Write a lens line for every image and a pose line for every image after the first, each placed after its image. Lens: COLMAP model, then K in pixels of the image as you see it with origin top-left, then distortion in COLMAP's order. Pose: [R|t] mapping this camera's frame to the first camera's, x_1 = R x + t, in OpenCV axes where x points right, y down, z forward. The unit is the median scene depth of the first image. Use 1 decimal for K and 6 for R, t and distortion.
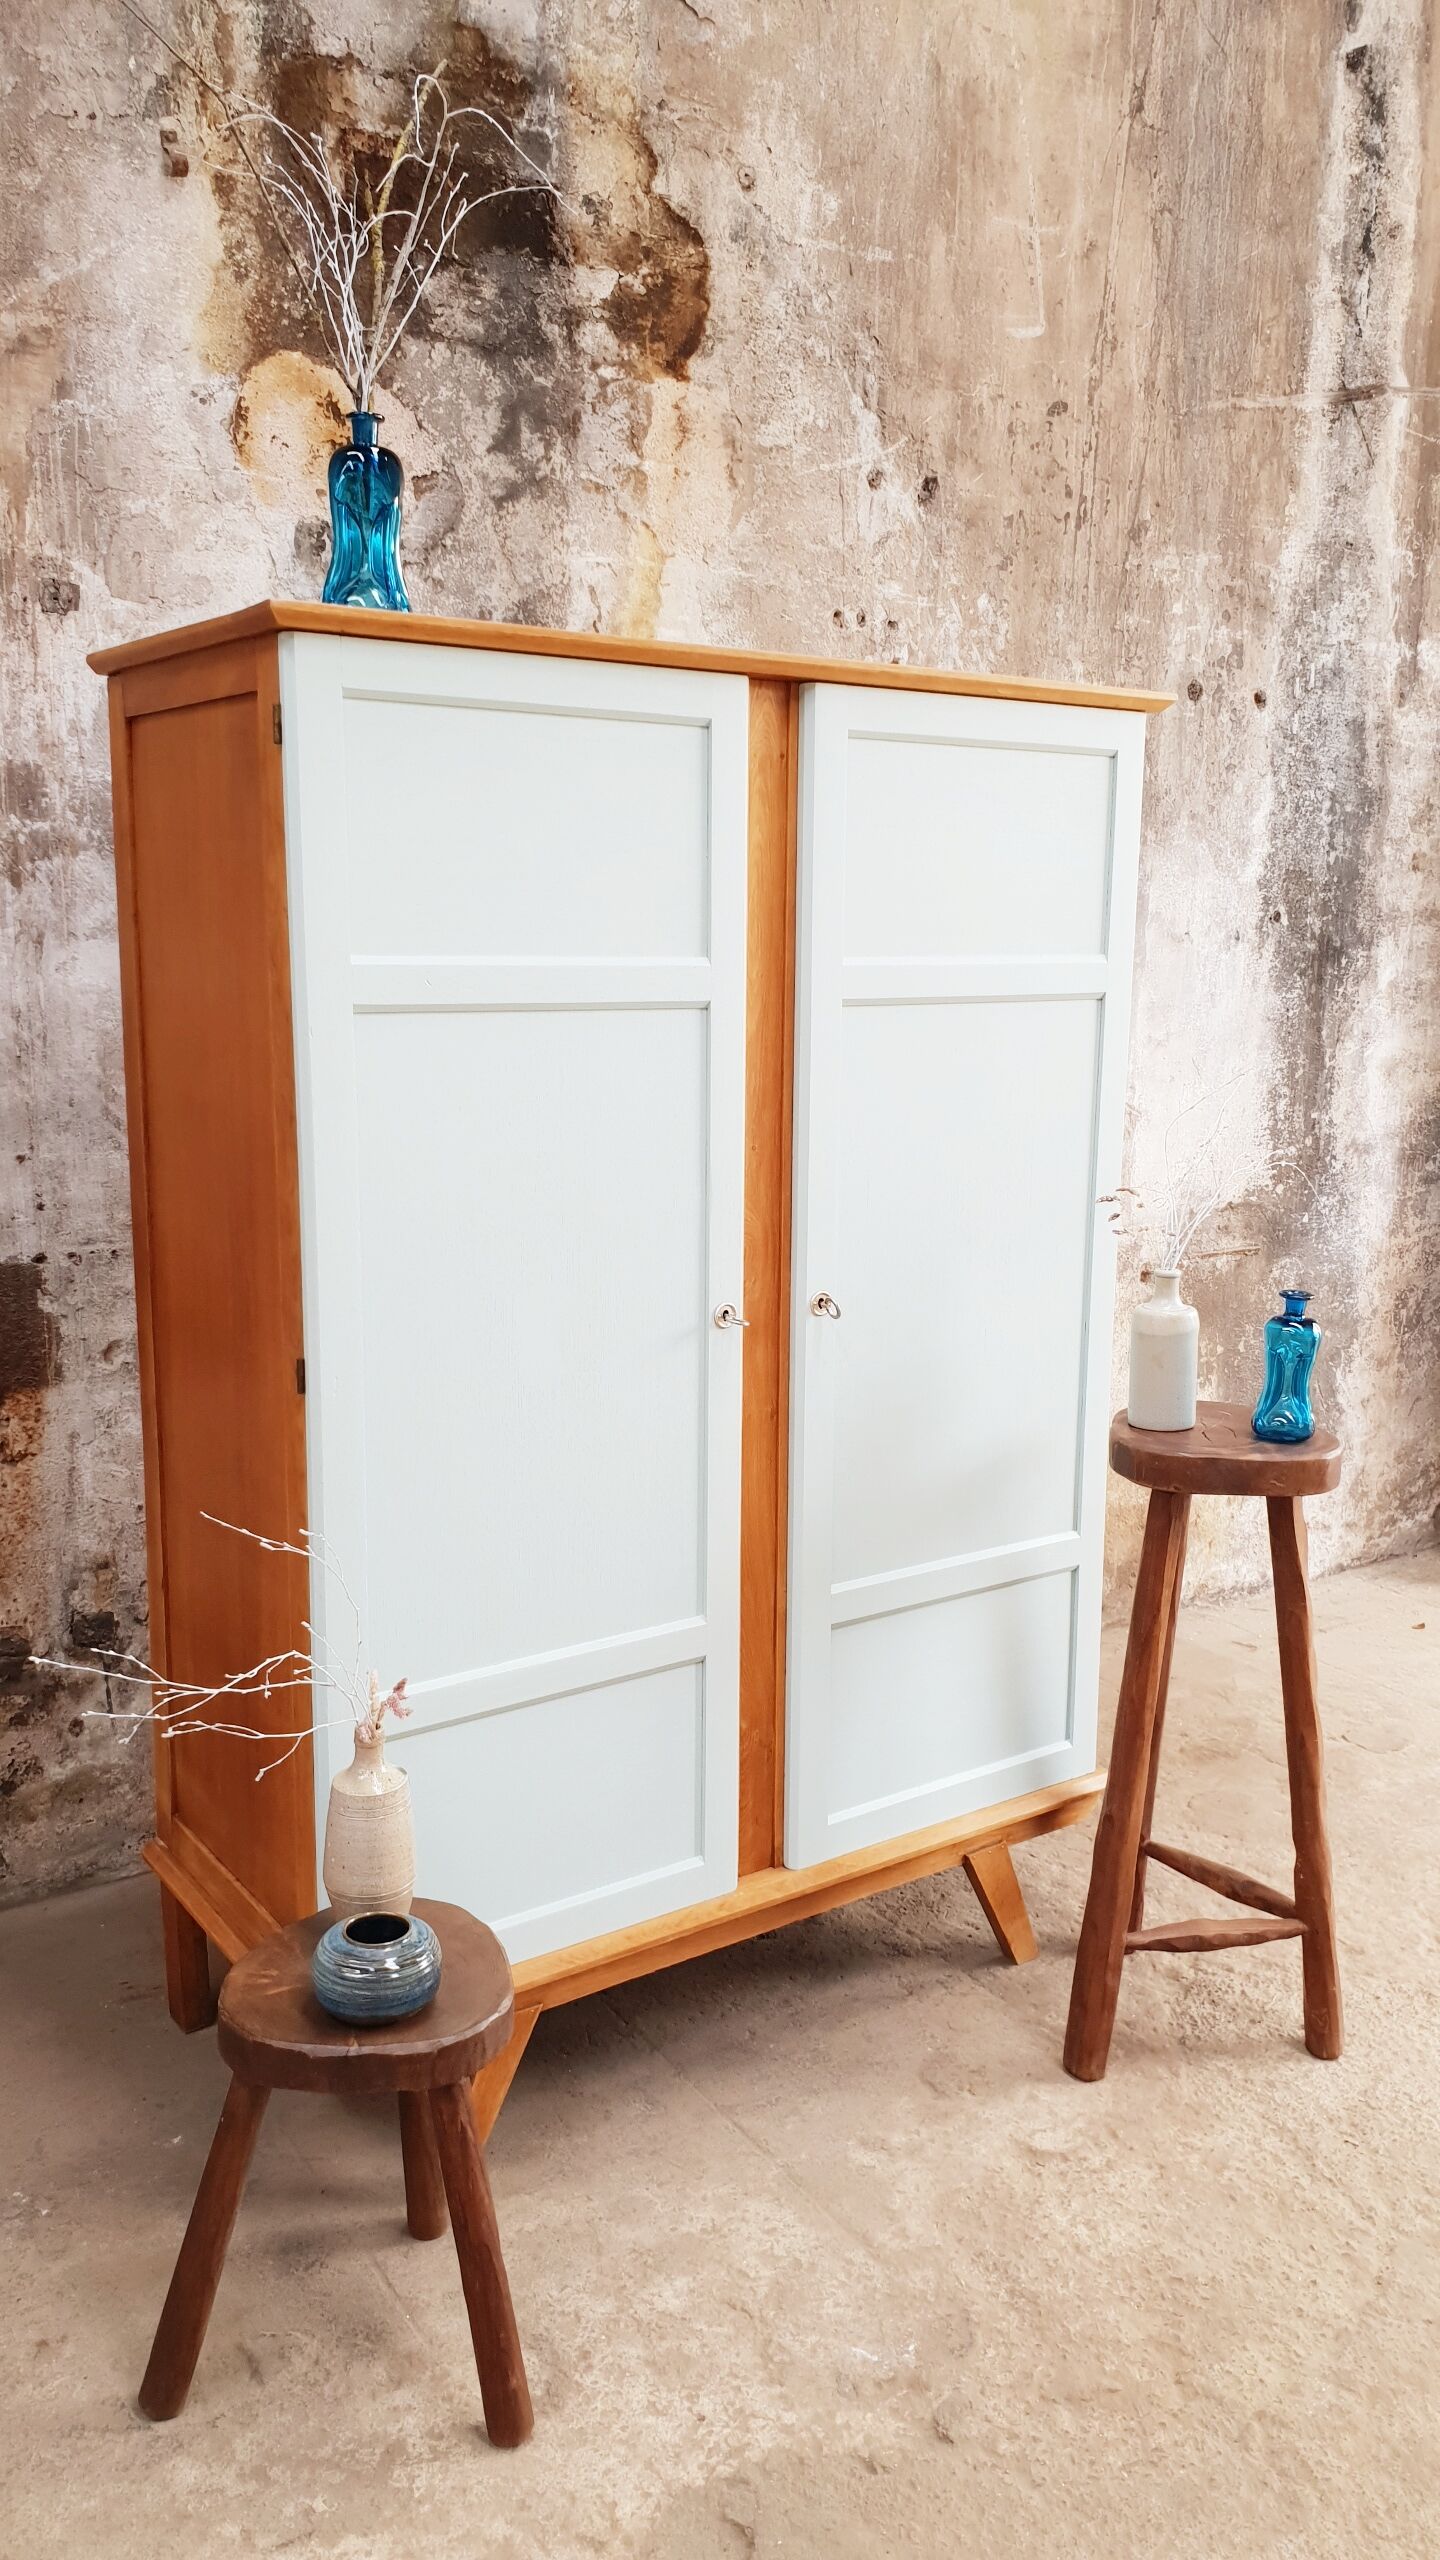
lens RADIAL K [[2009.7, 0, 772.7], [0, 2009.7, 1274.2], [0, 0, 1]] dist [-0.019353, 0.055415]
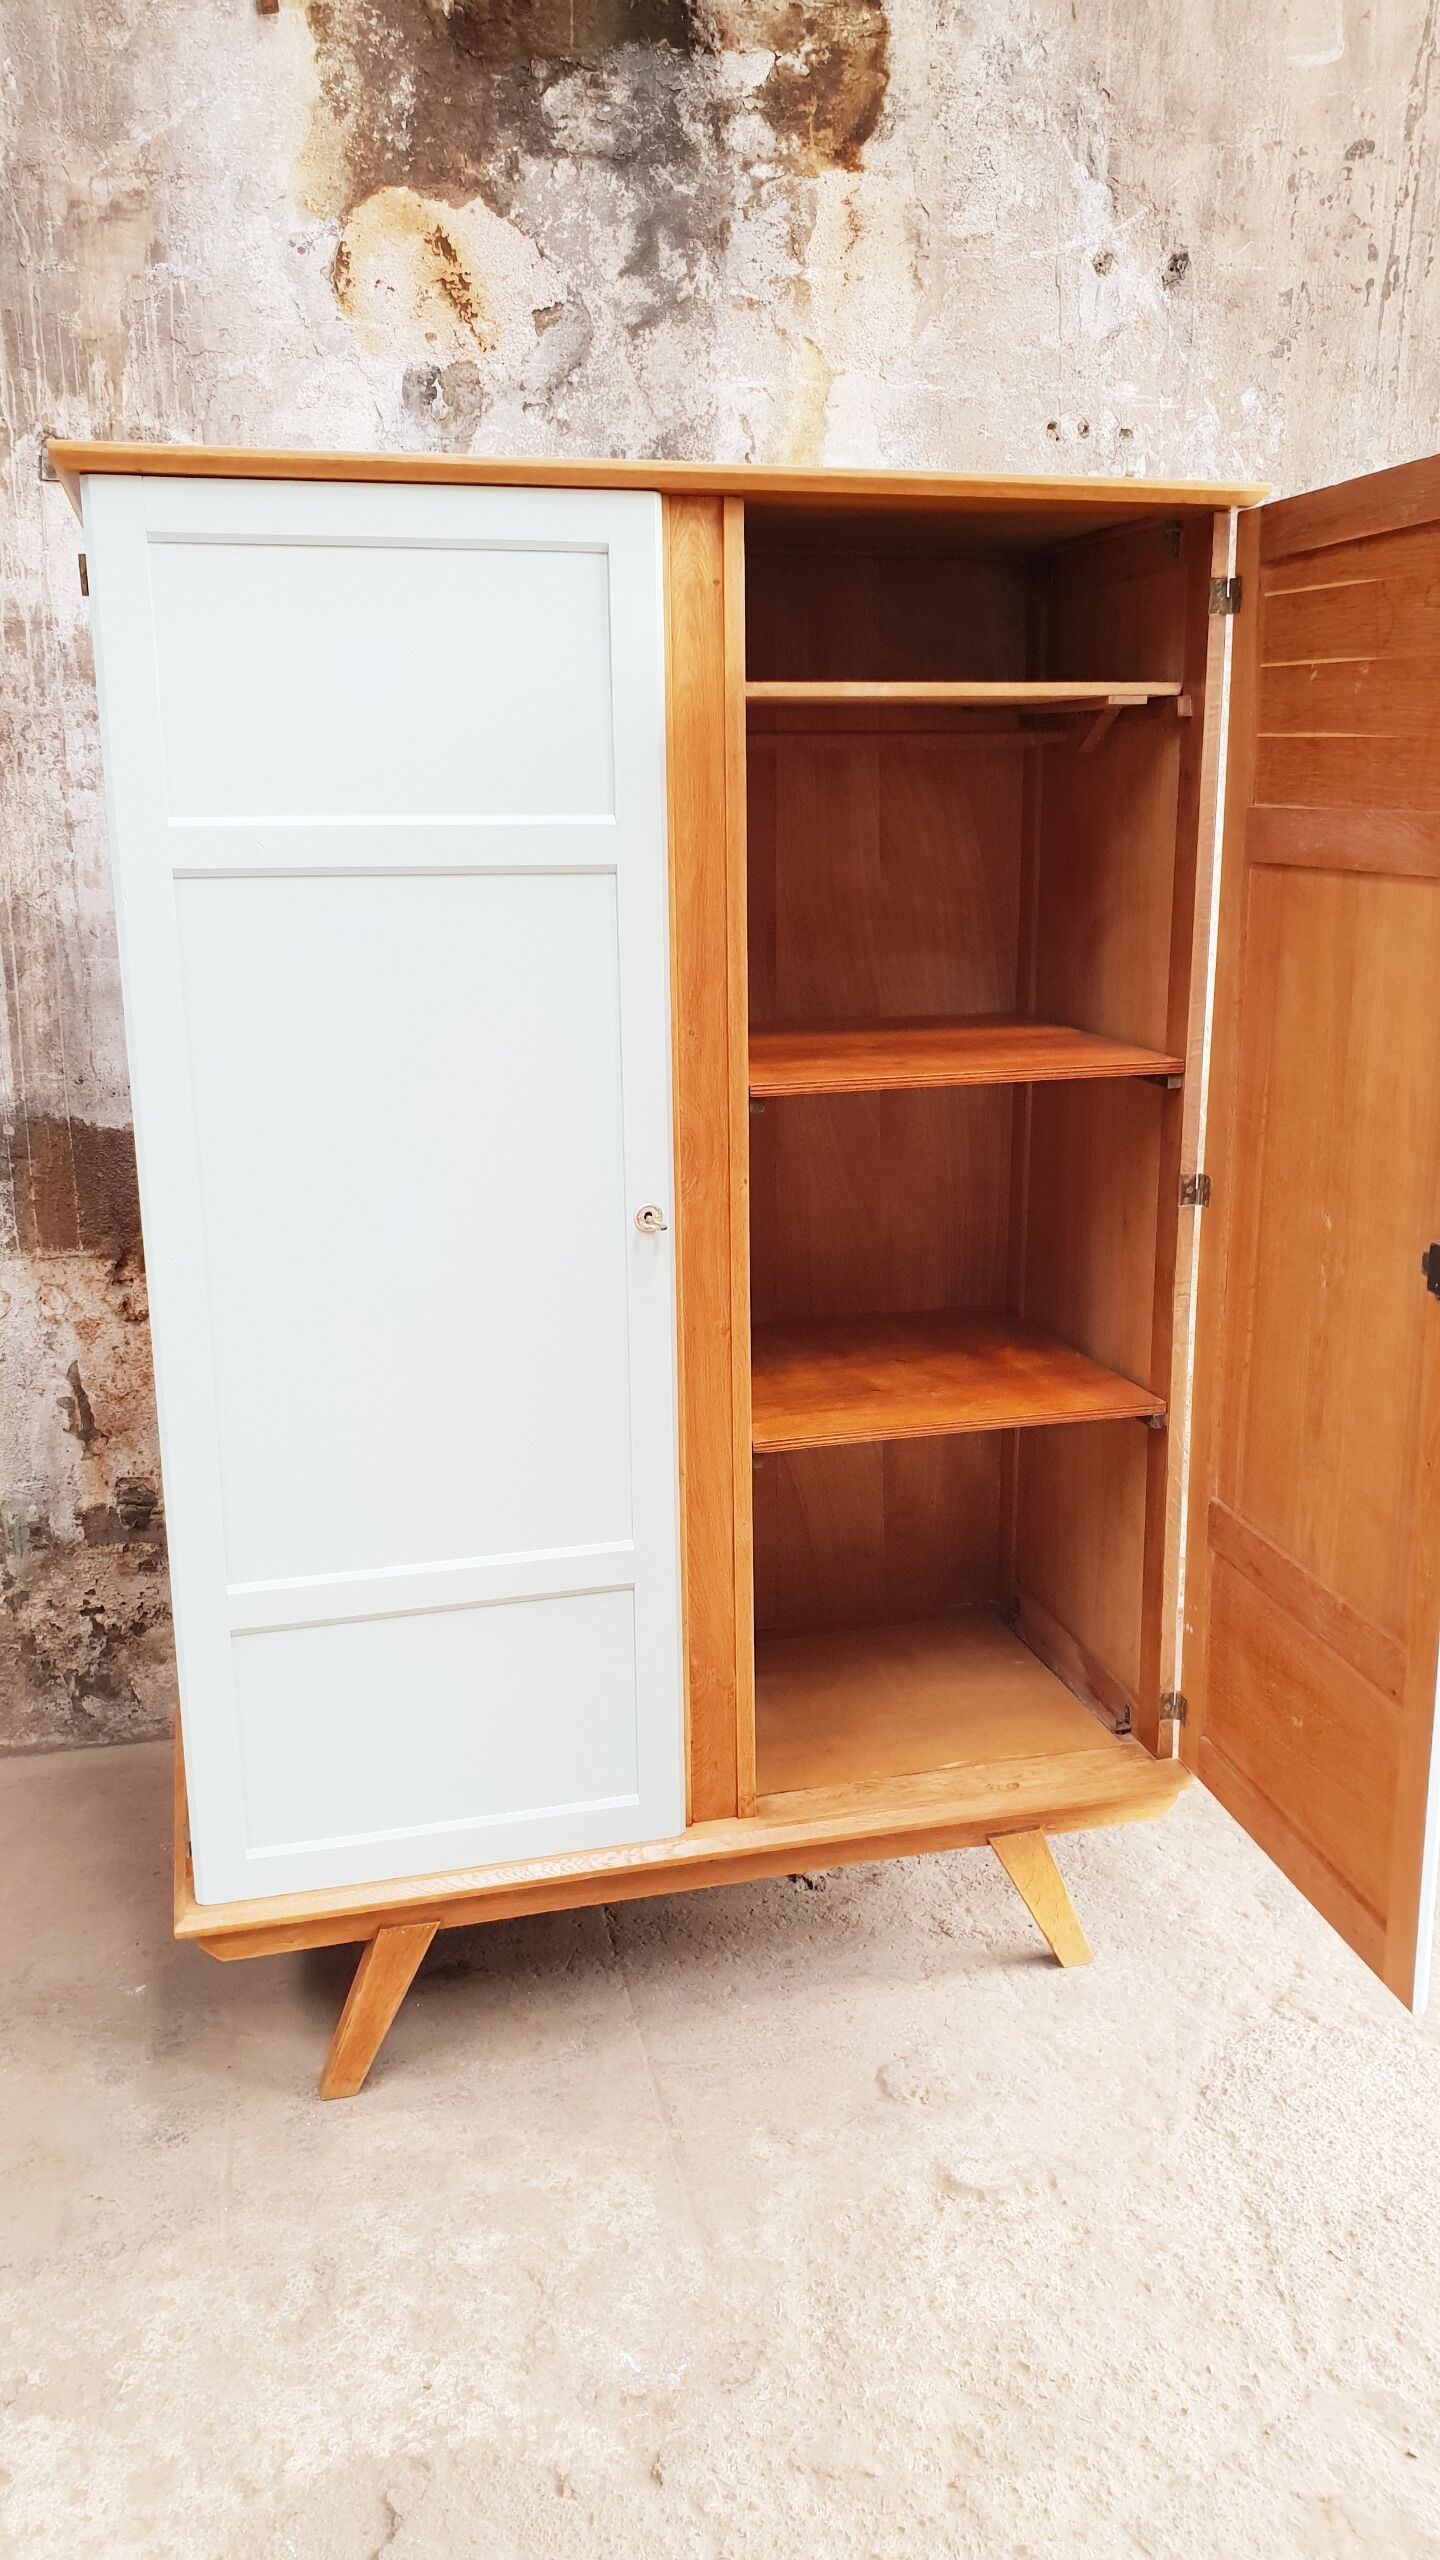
lens RADIAL K [[2009.7, 0, 745.9], [0, 2009.7, 1272.9], [0, 0, 1]] dist [-0.019353, 0.055415]
pose [[0.936314, 0.062098, -0.345629, 0.266910], [-0.043056, 0.997115, 0.062510, -0.009792], [0.348514, -0.043648, 0.936287, 0.131862]]
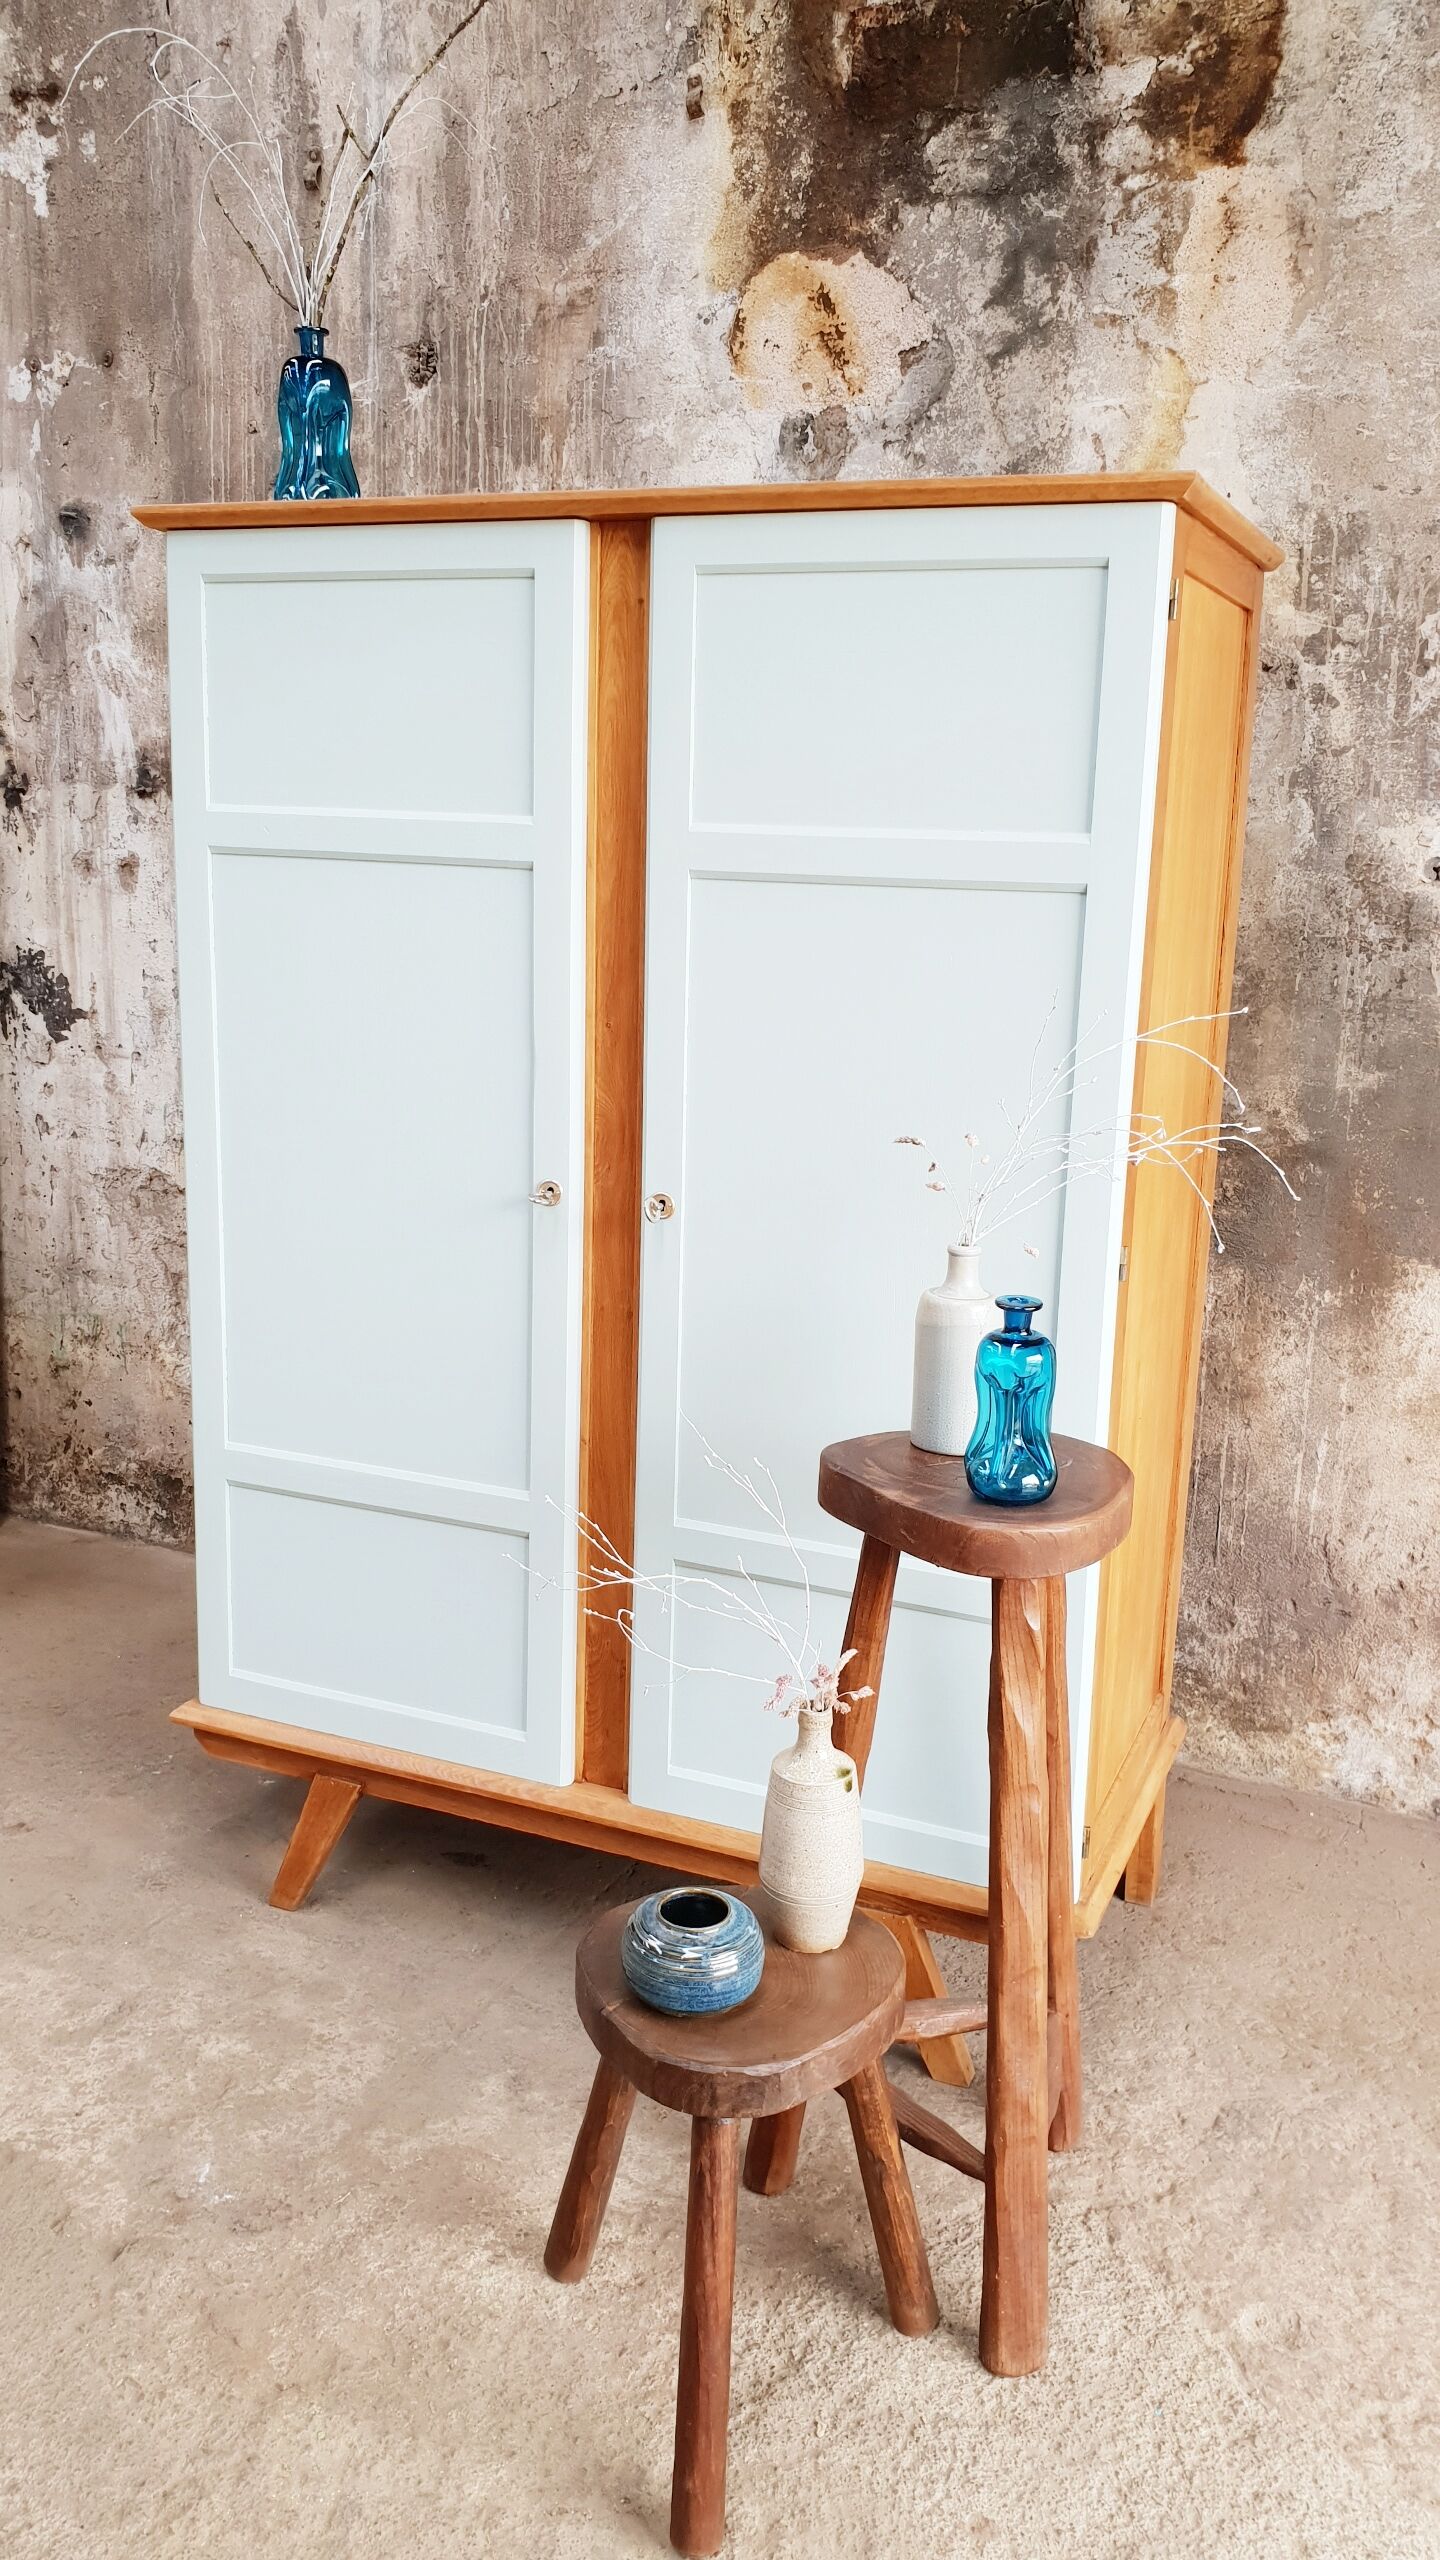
lens RADIAL K [[2009.7, 0, 749.7], [0, 2009.7, 1260.1], [0, 0, 1]] dist [-0.019353, 0.055415]
pose [[0.525536, 0.183517, -0.830743, 0.674289], [-0.177585, 0.978612, 0.103841, -0.051820], [0.832031, 0.092955, 0.546885, 0.442523]]
